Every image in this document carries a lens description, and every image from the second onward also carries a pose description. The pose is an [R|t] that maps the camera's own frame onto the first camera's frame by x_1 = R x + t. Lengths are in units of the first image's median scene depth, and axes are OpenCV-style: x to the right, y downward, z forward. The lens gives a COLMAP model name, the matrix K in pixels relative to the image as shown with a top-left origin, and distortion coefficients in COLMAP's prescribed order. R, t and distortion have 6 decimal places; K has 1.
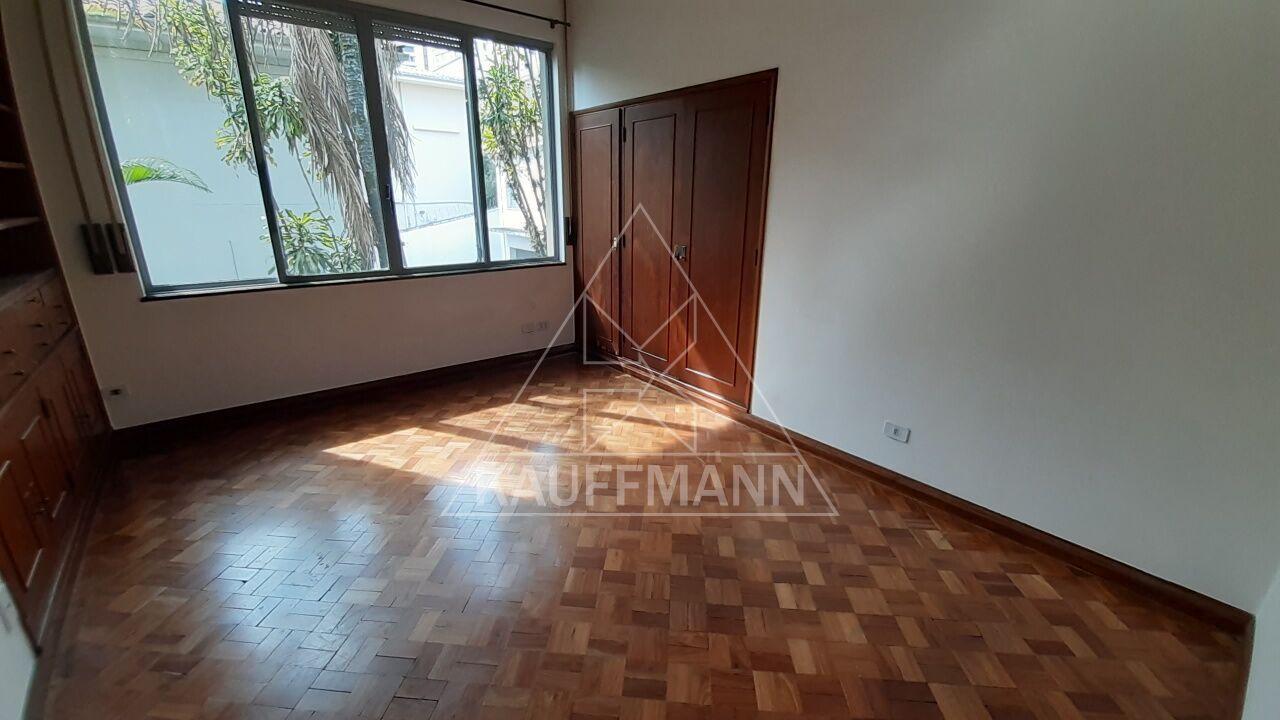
lens RADIAL K [[523.6, 0, 629.6], [0, 523.6, 361.7], [0, 0, 1]] dist [-0.008020, -0.004877]
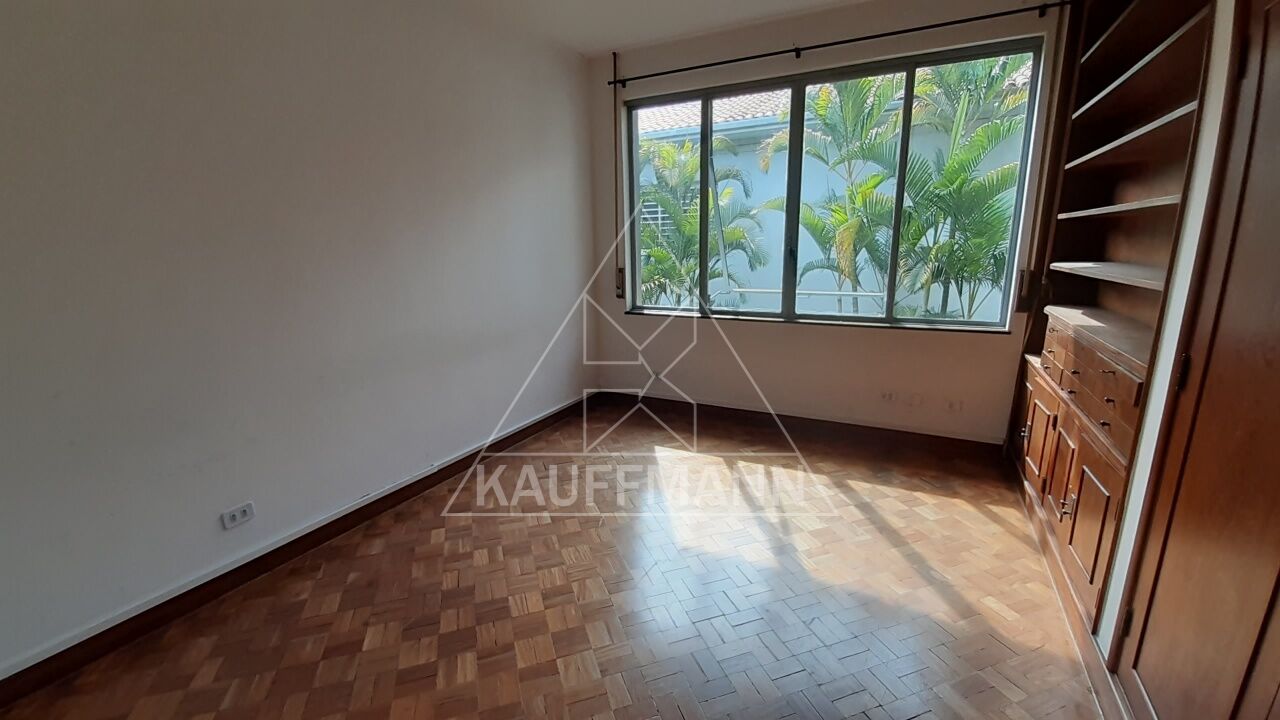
lens RADIAL K [[523.6, 0, 632.2], [0, 523.6, 354.9], [0, 0, 1]] dist [-0.008020, -0.004877]
pose [[0.392748, 0.171585, -0.903497, 0.322081], [-0.257831, 0.963584, 0.070917, -0.075649], [0.882764, 0.205097, 0.422686, 0.251105]]
